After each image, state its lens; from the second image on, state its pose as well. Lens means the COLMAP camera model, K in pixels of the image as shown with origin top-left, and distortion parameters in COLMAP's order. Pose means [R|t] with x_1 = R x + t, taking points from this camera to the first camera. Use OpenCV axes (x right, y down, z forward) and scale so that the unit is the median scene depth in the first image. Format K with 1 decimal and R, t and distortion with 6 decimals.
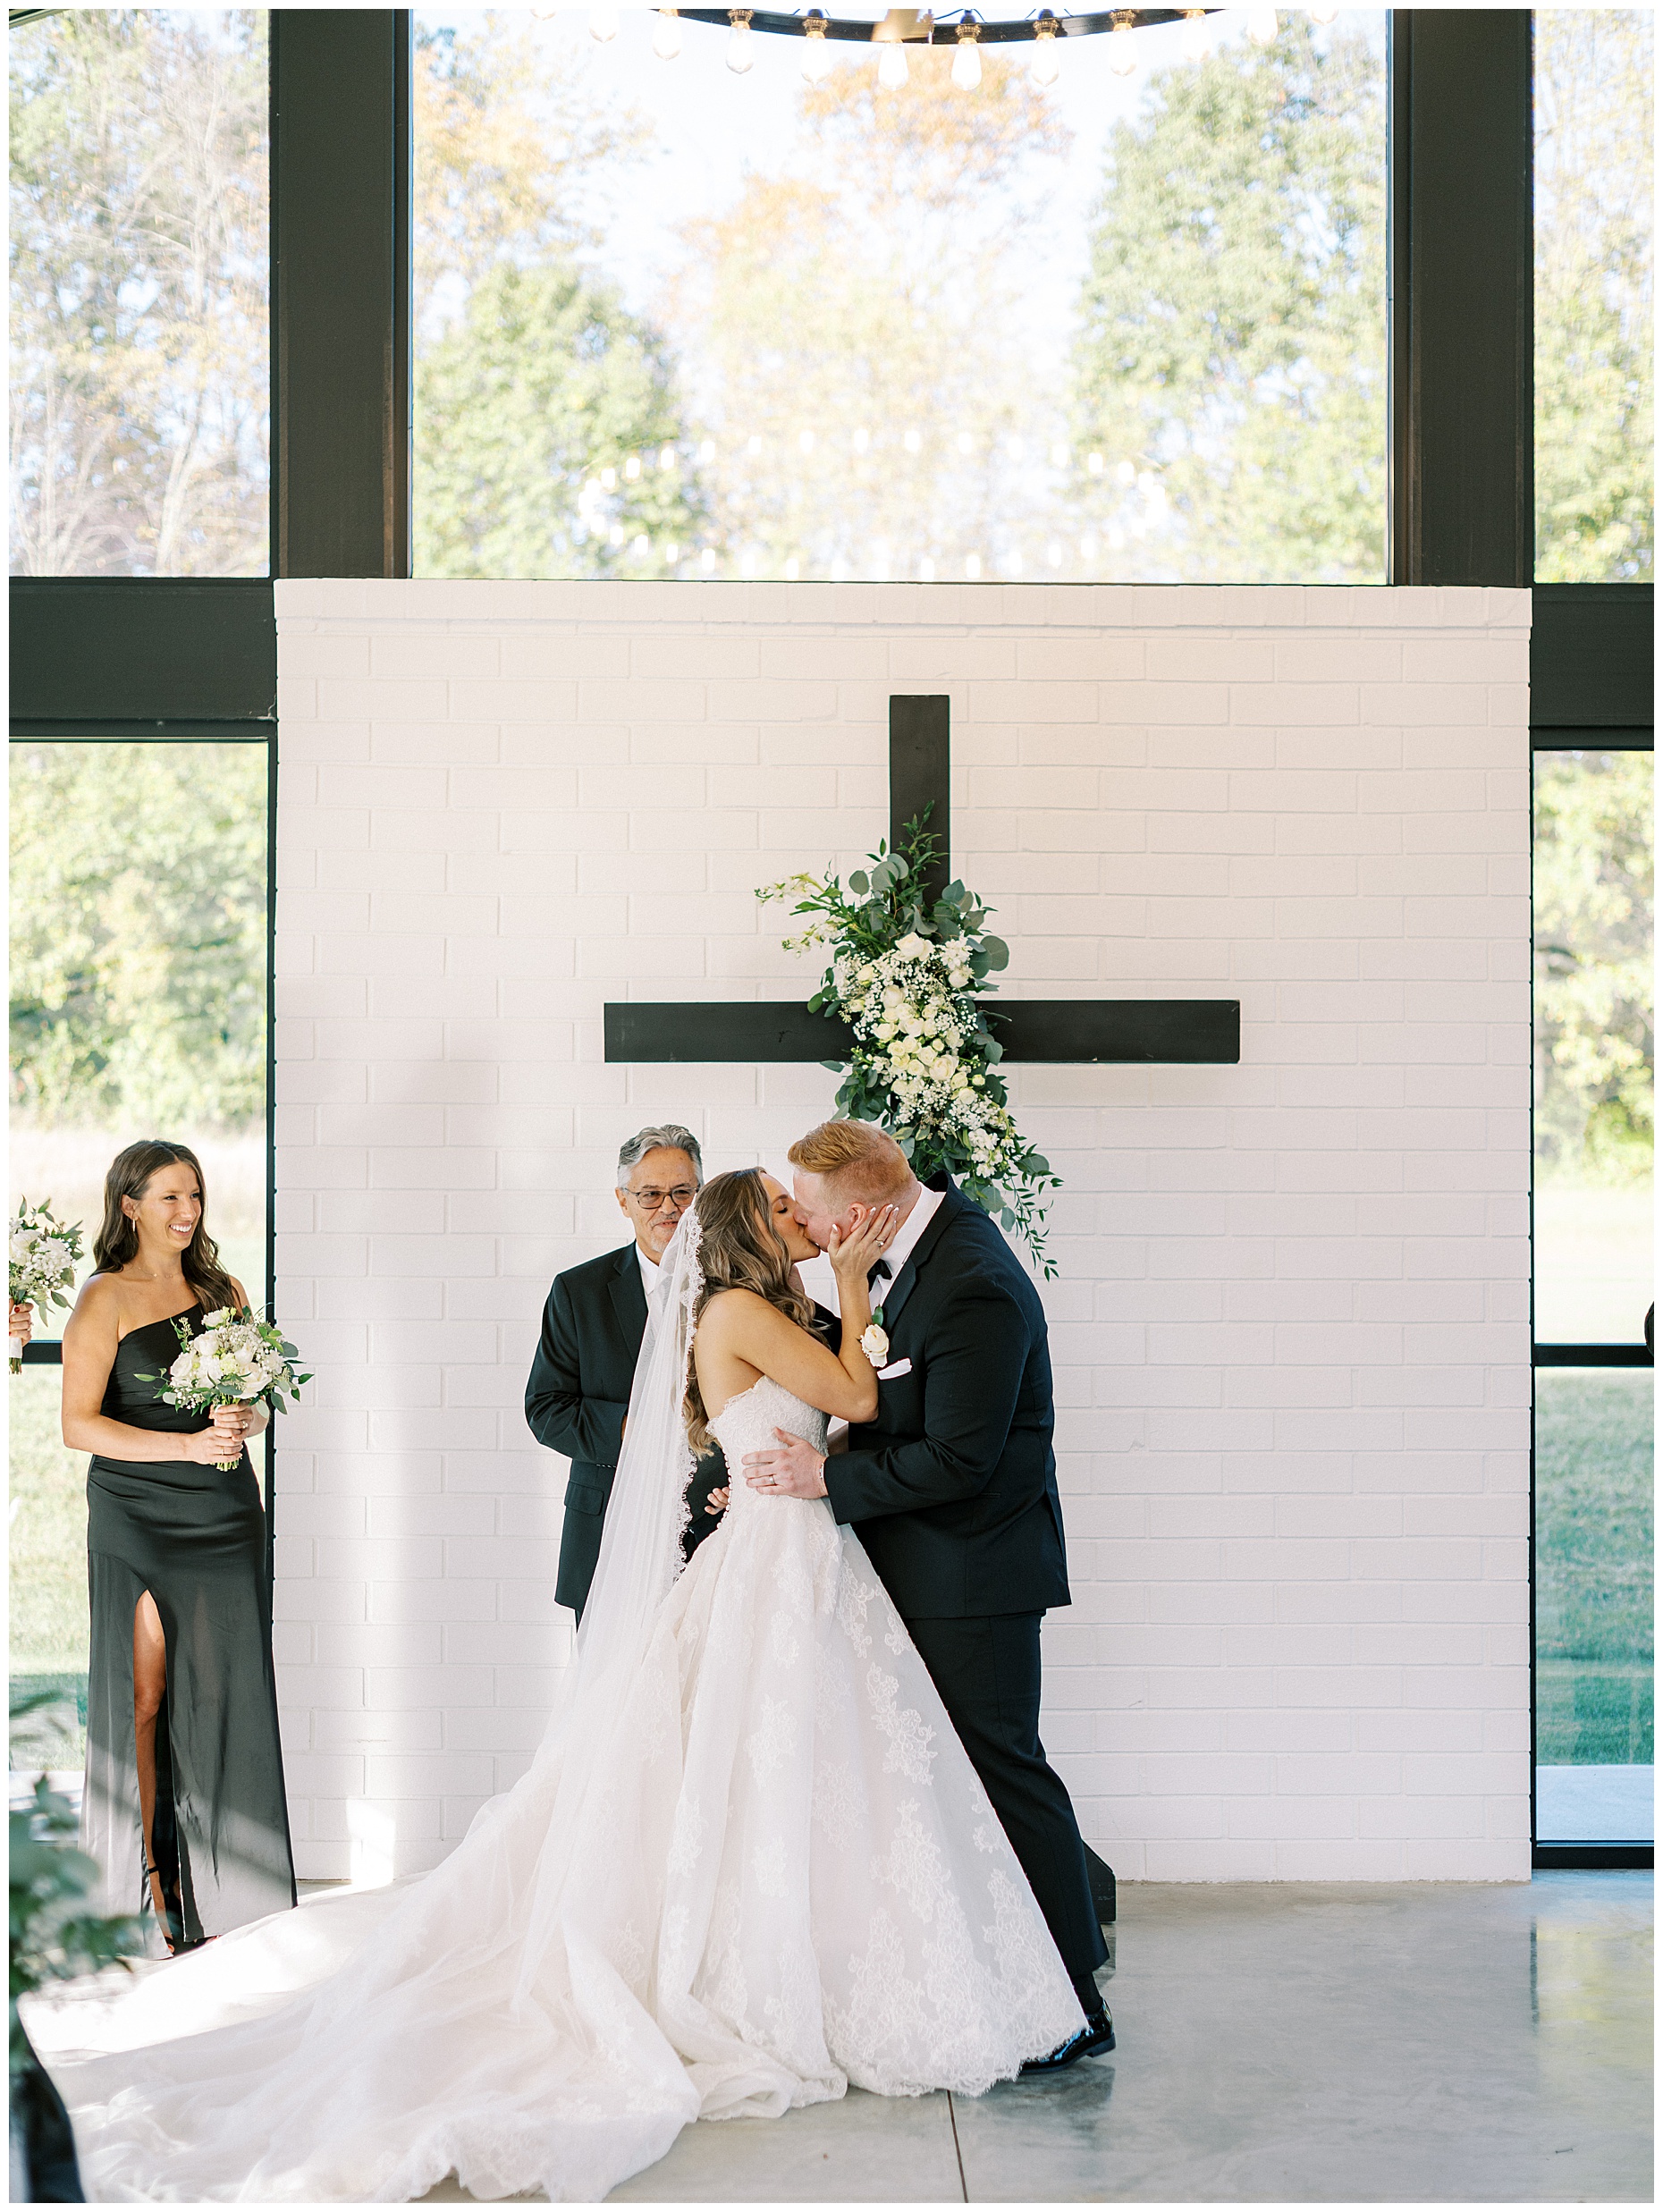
lens RADIAL K [[1985.4, 0, 831.5], [0, 1985.4, 1106.0], [0, 0, 1]] dist [-0.004961, -0.001846]
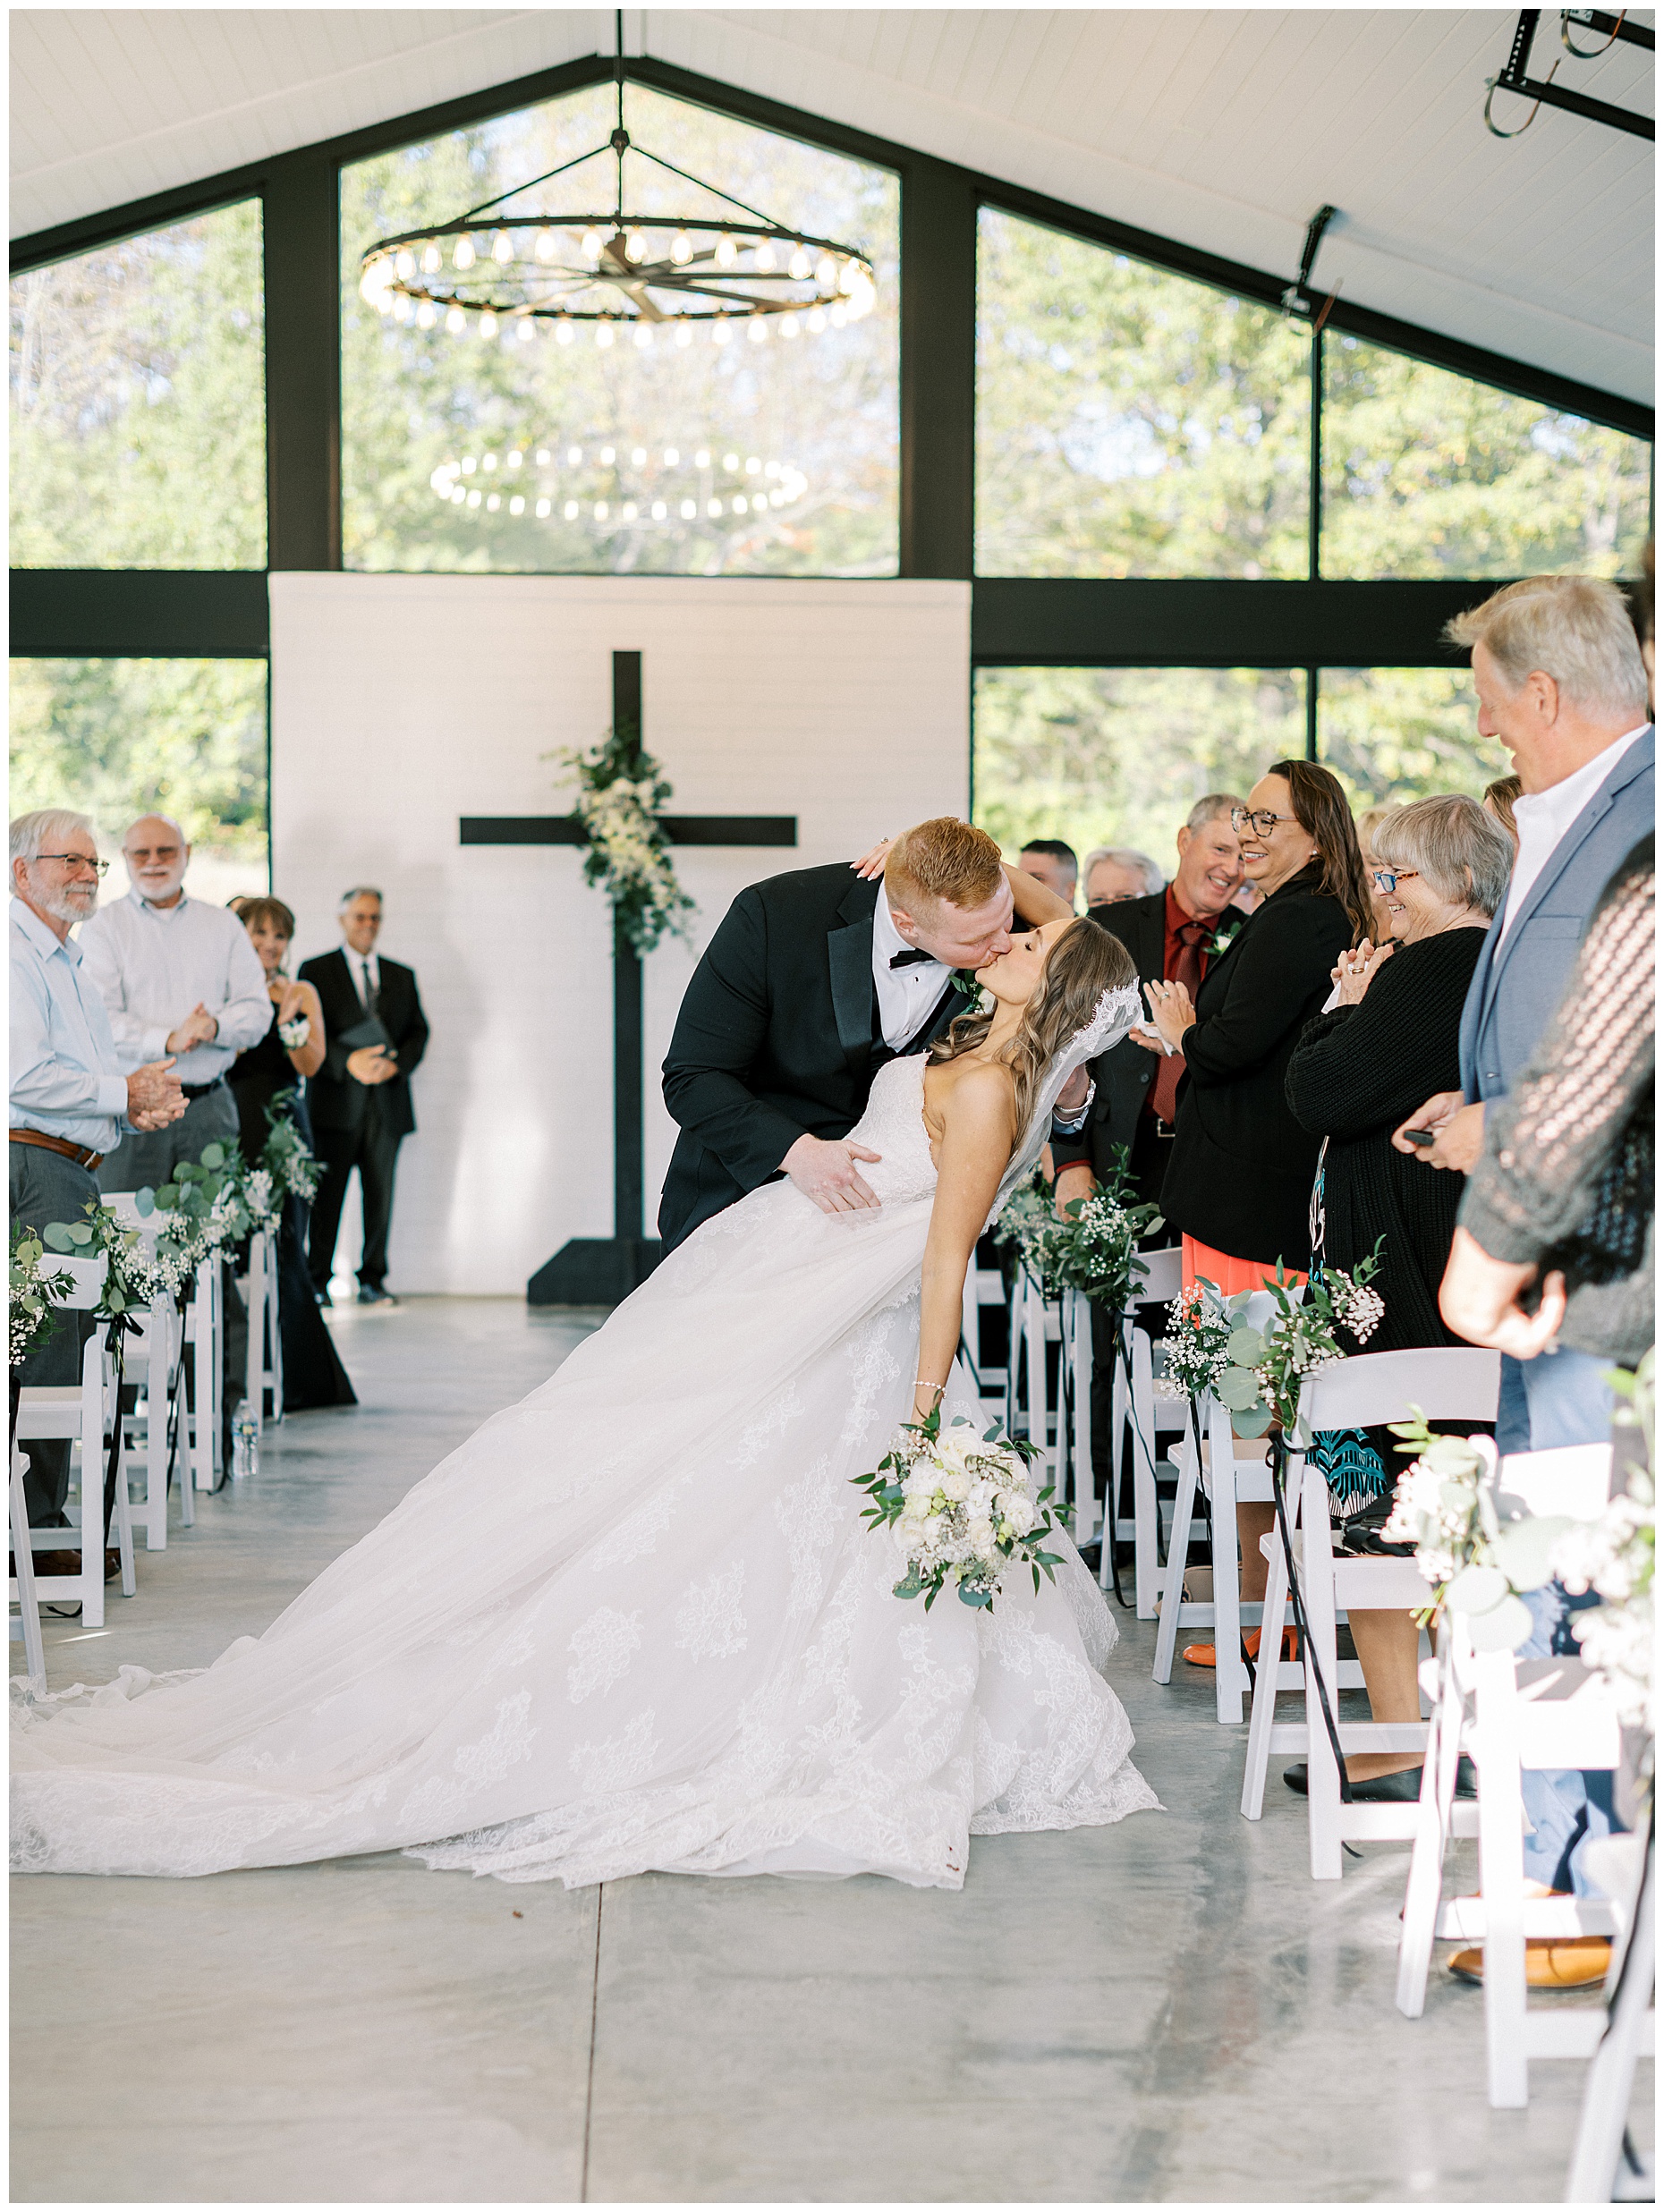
lens RADIAL K [[1841.6, 0, 747.5], [0, 1841.6, 1102.9], [0, 0, 1]] dist [0.014096, 0.004721]
pose [[0.998603, 0.000530, 0.052835, 0.066466], [-0.008482, 0.988587, 0.150411, -0.046532], [-0.052153, -0.150649, 0.987211, -0.775920]]
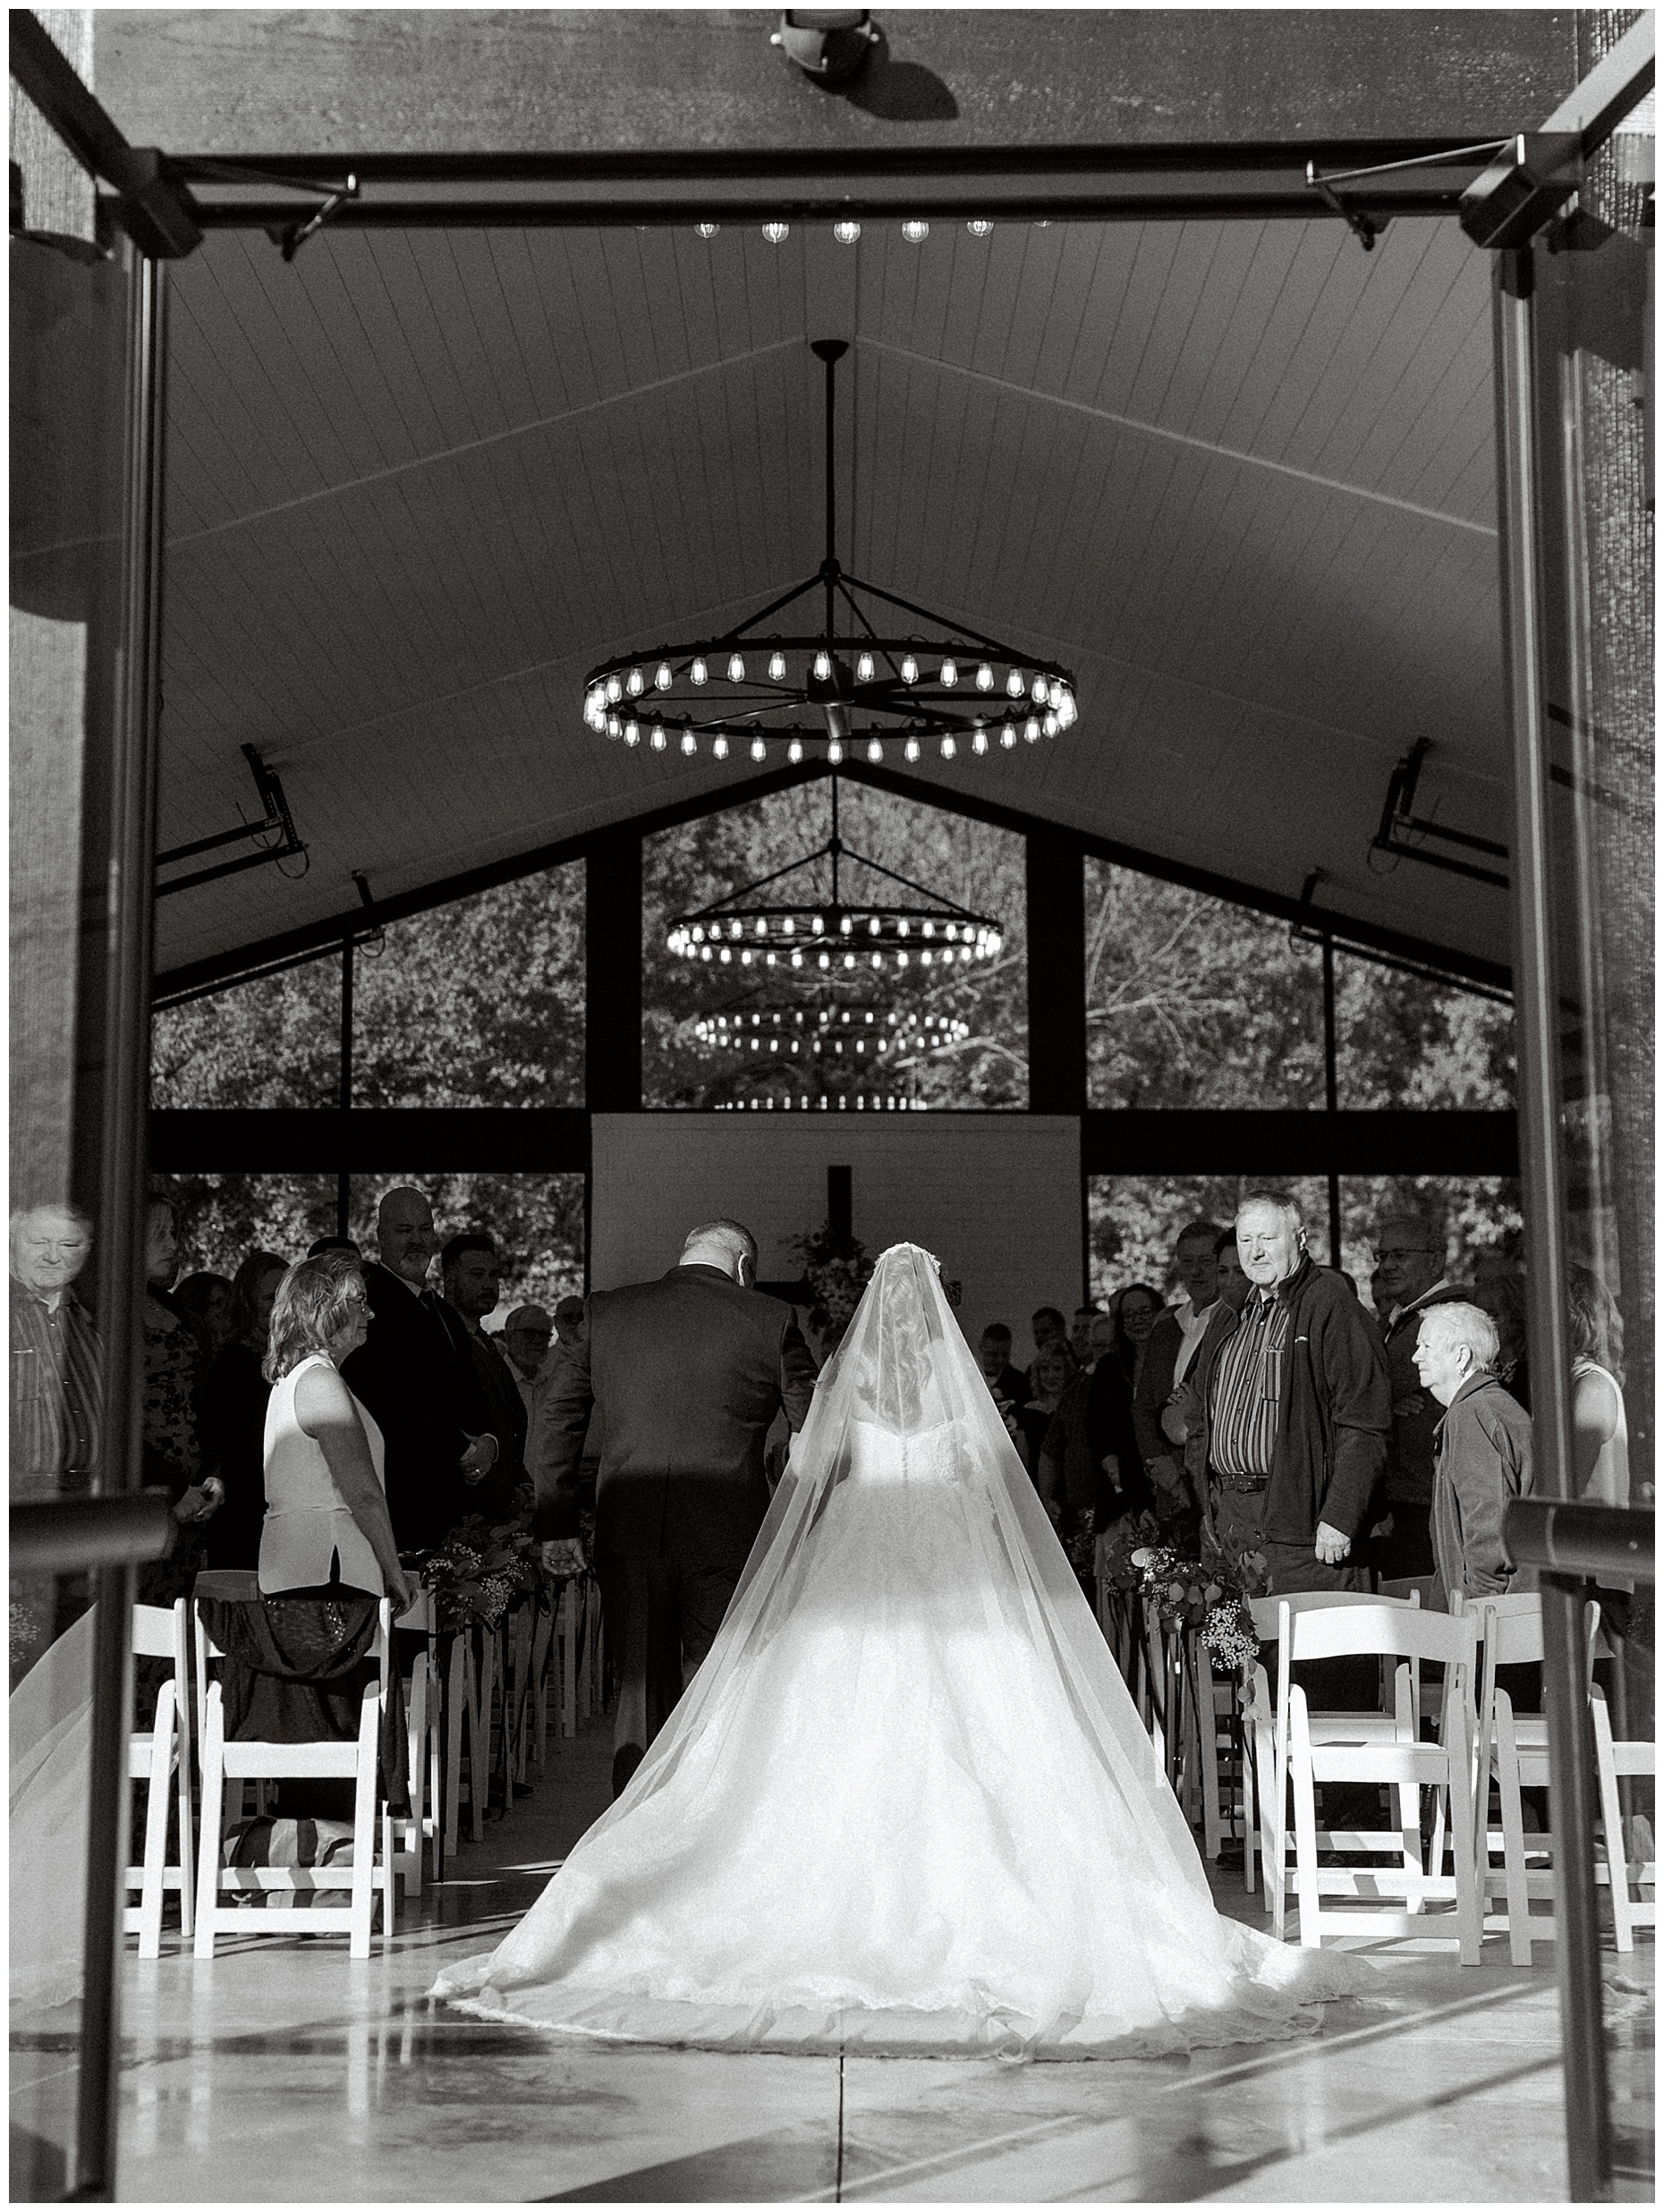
lens RADIAL K [[1836.8, 0, 832.0], [0, 1836.8, 1106.0], [0, 0, 1]] dist [0.102366, 0.000106]
pose [[0.999935, -0.003783, -0.010722, 0.061395], [0.002927, 0.996894, -0.078705, -0.093709], [0.010987, 0.078668, 0.996840, -1.472857]]
